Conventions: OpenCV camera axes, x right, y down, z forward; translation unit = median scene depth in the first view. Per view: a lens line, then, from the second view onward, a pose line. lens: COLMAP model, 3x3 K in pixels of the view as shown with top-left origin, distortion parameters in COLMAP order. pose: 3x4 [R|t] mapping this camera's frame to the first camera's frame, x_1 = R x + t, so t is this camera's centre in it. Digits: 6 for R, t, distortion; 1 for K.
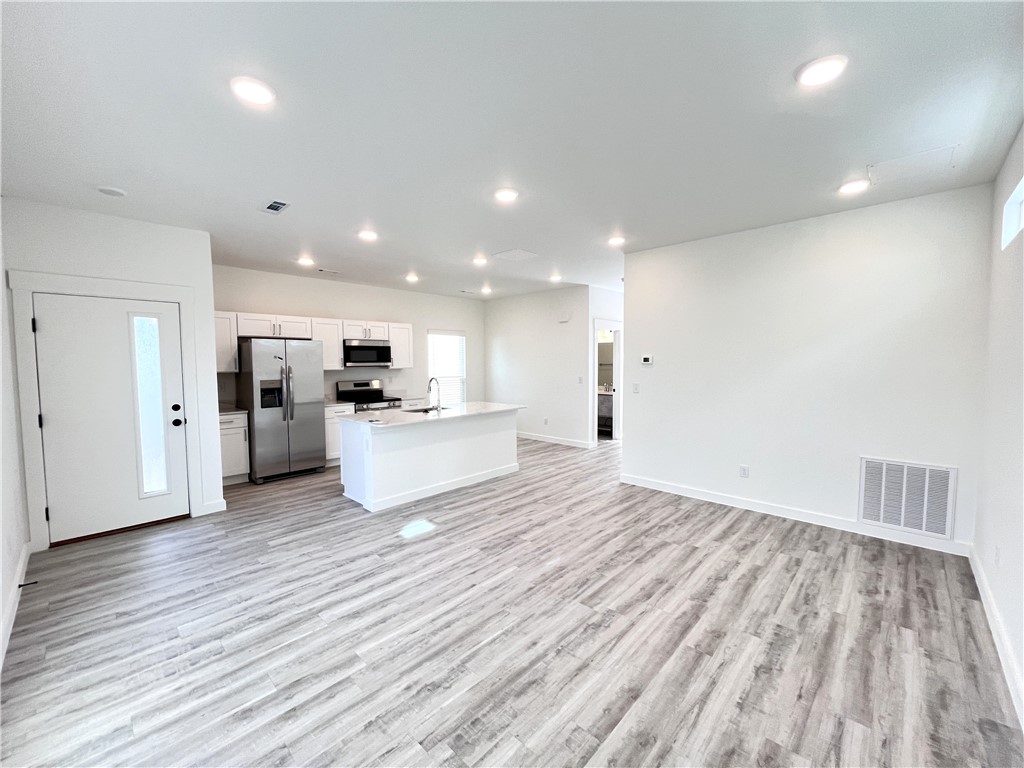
lens RADIAL K [[416.8, 0, 512.0], [0, 416.8, 383.1], [0, 0, 1]] dist [-0.002971, -0.000624]
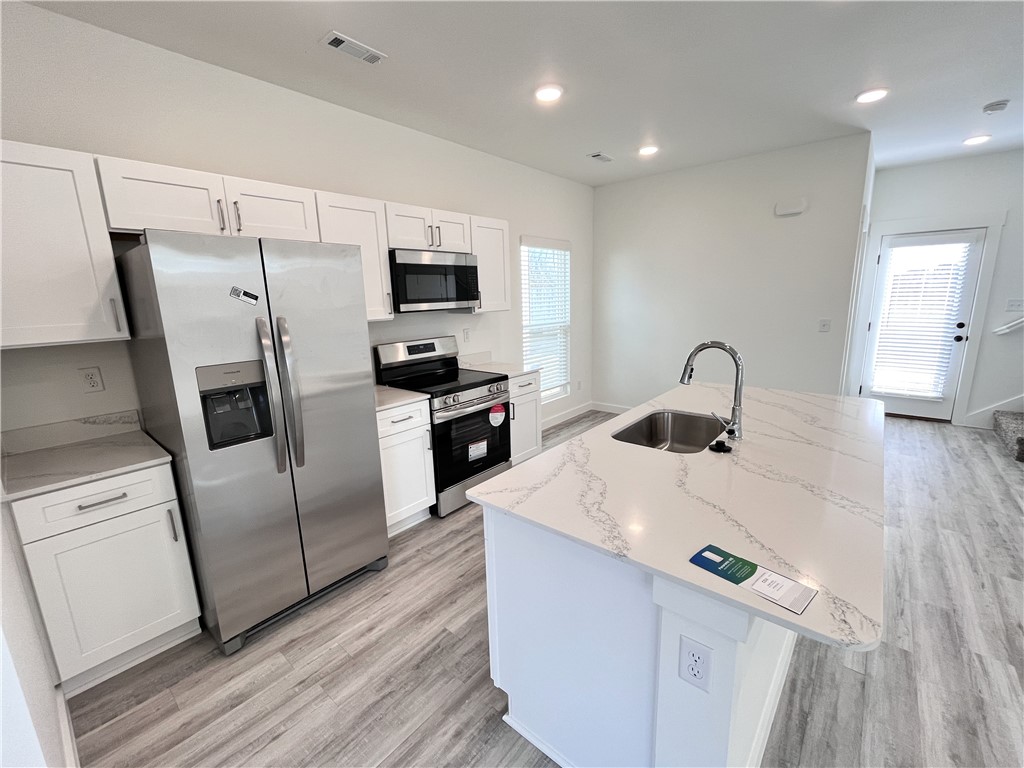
lens RADIAL K [[429.9, 0, 512.0], [0, 429.9, 384.0], [0, 0, 1]] dist [-0.001526, 0.000039]
pose [[0.998069, -0.032173, 0.053135, -0.577200], [0.023905, 0.988474, 0.149493, -0.056155], [-0.057332, -0.147934, 0.987334, 1.000934]]
